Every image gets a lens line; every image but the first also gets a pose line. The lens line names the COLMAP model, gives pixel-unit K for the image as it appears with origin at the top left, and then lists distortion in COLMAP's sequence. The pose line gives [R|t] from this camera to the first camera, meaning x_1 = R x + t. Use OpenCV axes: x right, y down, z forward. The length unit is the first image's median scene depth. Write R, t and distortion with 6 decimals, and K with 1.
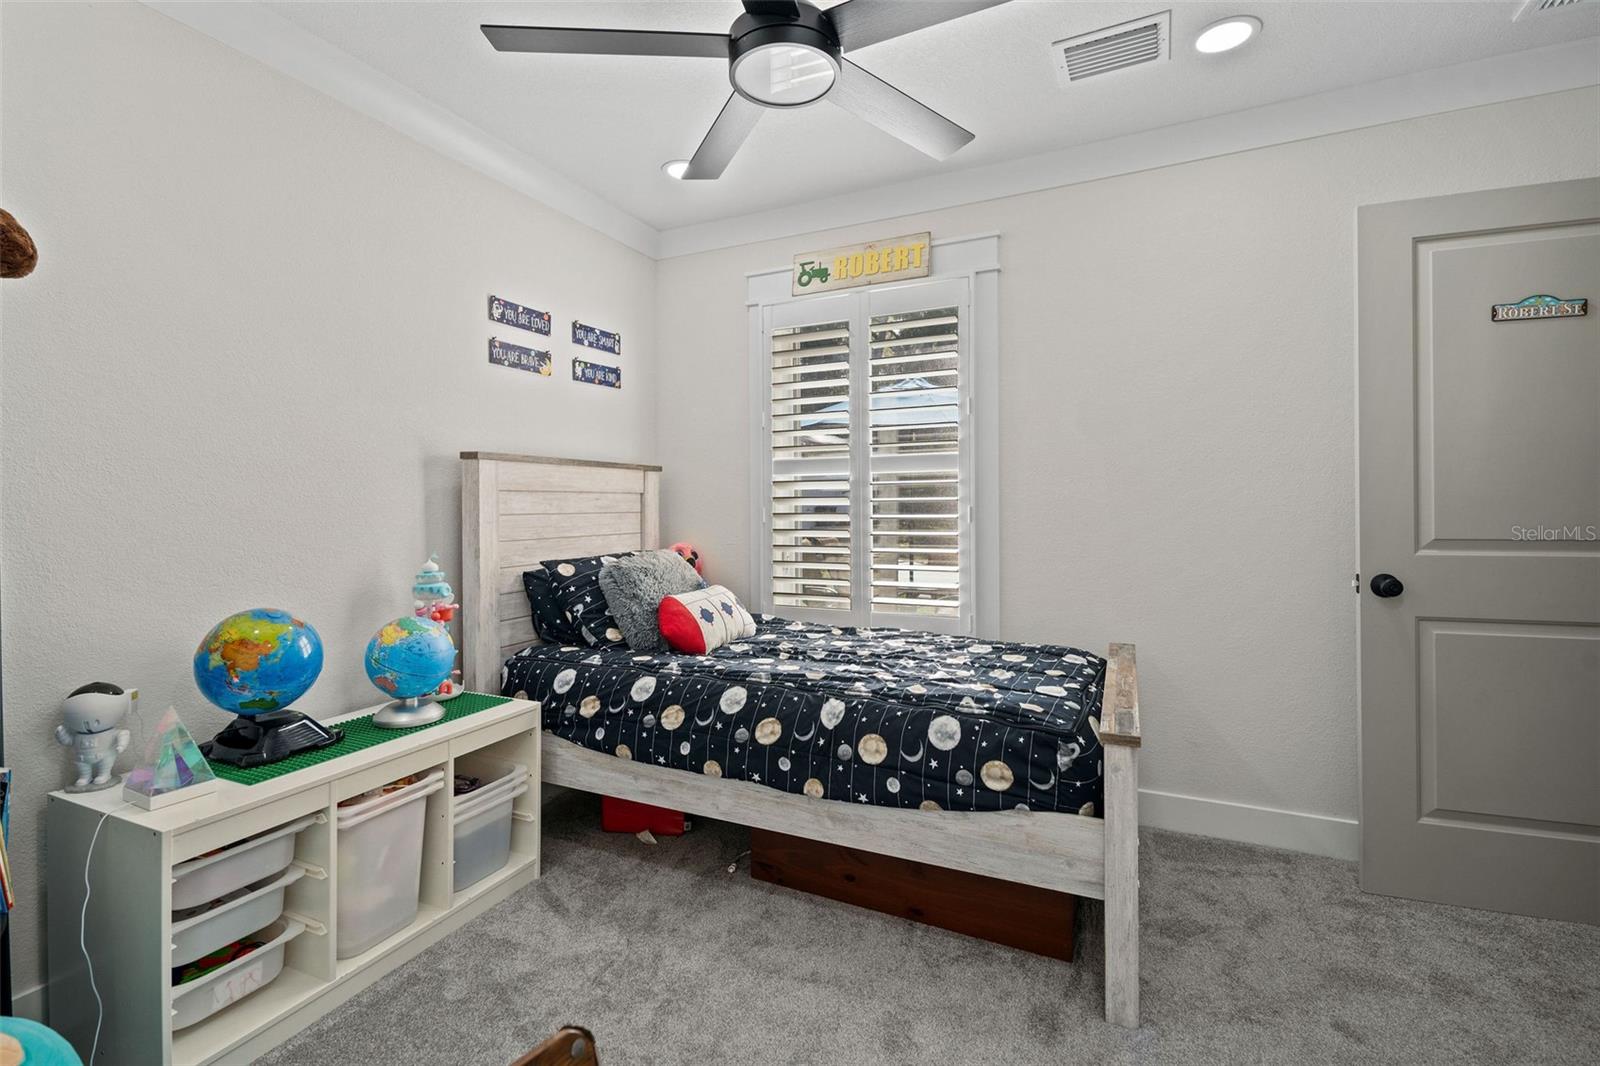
lens RADIAL K [[723.9, 0, 791.1], [0, 723.9, 522.1], [0, 0, 1]] dist [0.001606, -0.000327]
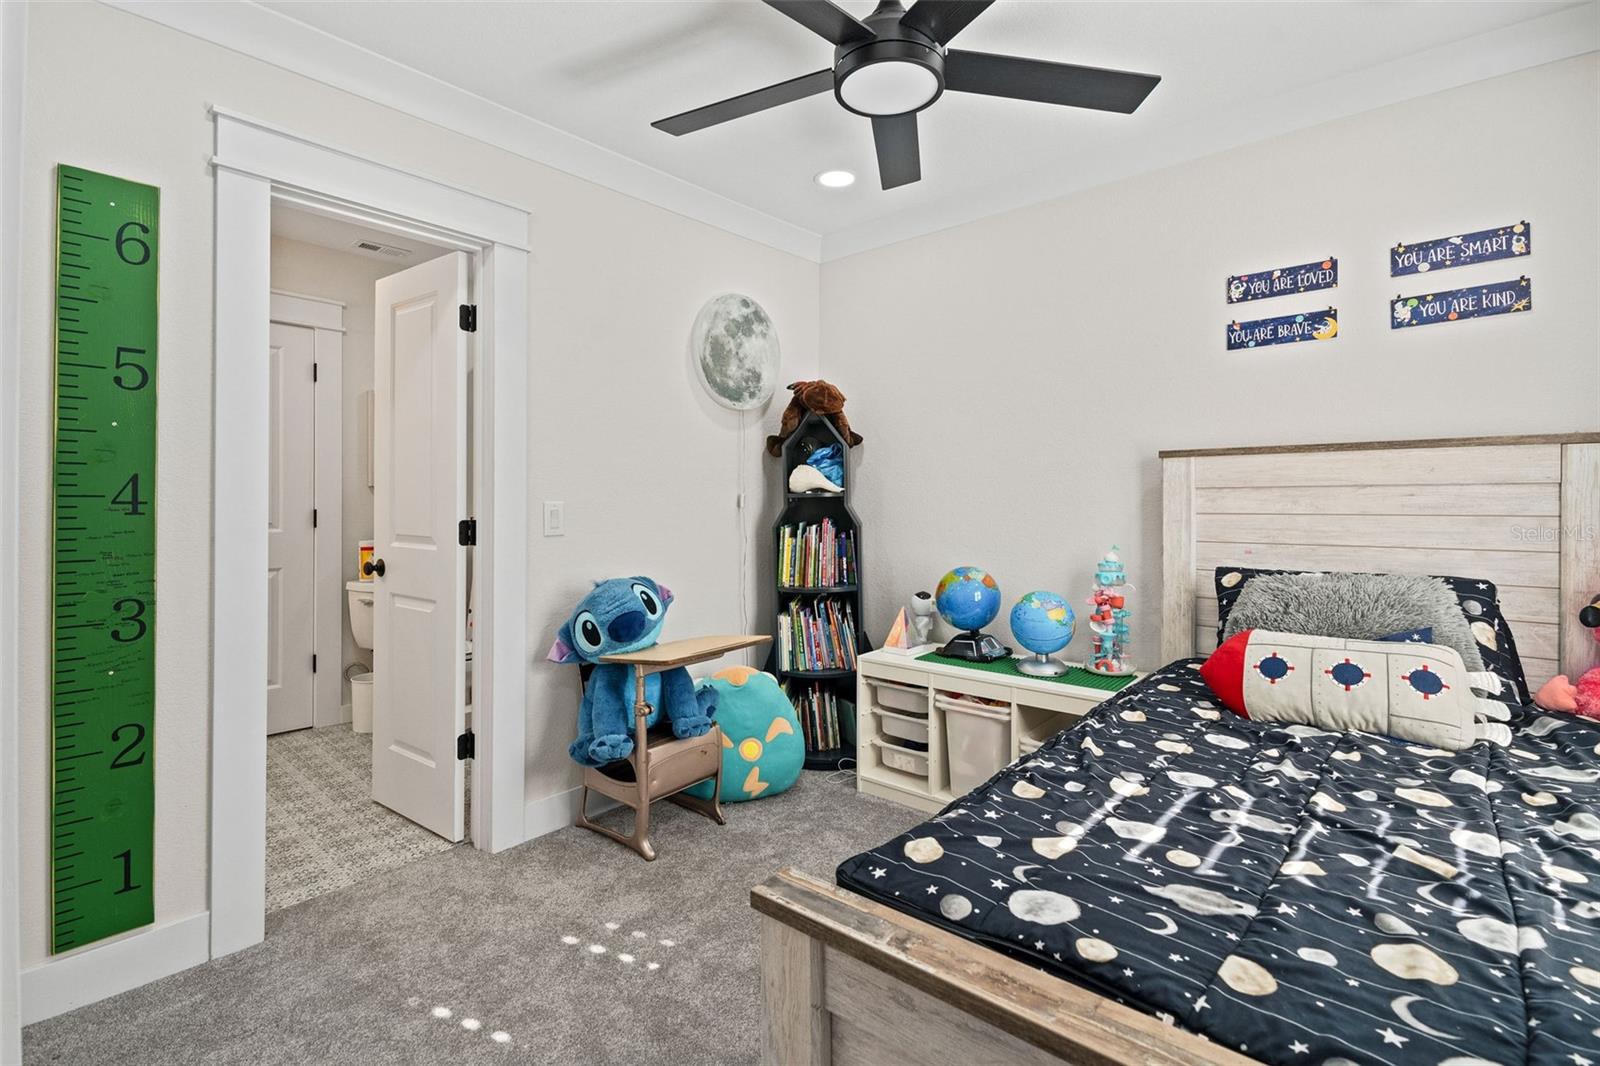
lens RADIAL K [[746.3, 0, 800.2], [0, 746.3, 504.2], [0, 0, 1]] dist [0.000359, -0.000277]
pose [[-0.281829, 0.014246, -0.959359, 0.703654], [-0.017258, 0.999653, 0.019914, -0.033106], [0.959309, 0.022169, -0.281486, 0.790042]]
